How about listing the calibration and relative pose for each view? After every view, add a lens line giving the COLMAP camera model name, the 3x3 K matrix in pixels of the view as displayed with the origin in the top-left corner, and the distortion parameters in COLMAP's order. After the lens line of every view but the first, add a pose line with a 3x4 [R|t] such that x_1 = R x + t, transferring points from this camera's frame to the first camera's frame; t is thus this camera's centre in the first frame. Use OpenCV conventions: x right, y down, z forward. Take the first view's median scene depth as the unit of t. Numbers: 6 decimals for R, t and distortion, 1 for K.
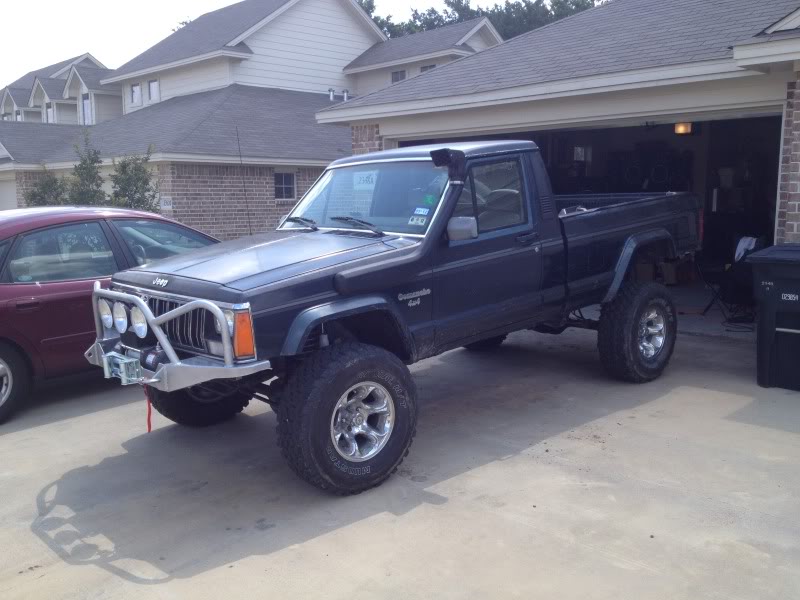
lens RADIAL K [[747.0, 0, 395.0], [0, 747.0, 298.2], [0, 0, 1]] dist [0.010640, 0.000000]
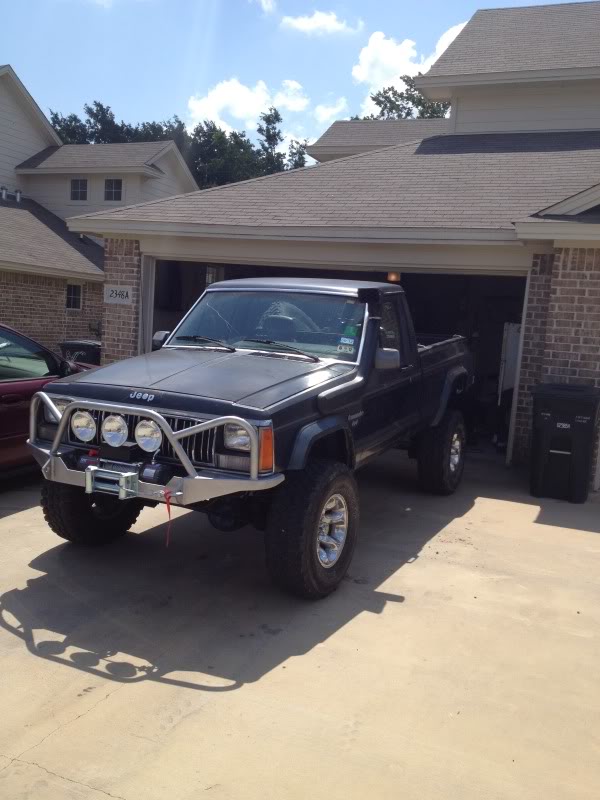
lens RADIAL K [[747.0, 0, 296.9], [0, 747.0, 396.3], [0, 0, 1]] dist [0.010640, 0.000000]
pose [[0.922656, 0.039185, 0.383627, -0.464148], [-0.028764, 0.999046, -0.032867, 0.005010], [-0.384549, 0.019291, 0.922903, 0.001271]]
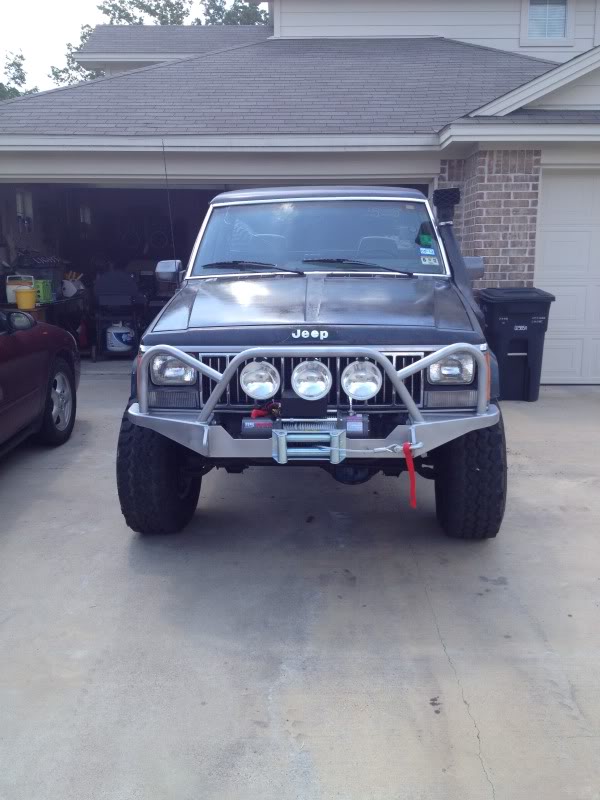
lens RADIAL K [[747.0, 0, 291.8], [0, 747.0, 404.4], [0, 0, 1]] dist [0.010640, 0.000000]
pose [[0.722856, -0.122457, 0.680061, -0.802811], [0.094886, 0.992439, 0.077849, -0.010400], [-0.684453, 0.008255, 0.729010, 0.405422]]
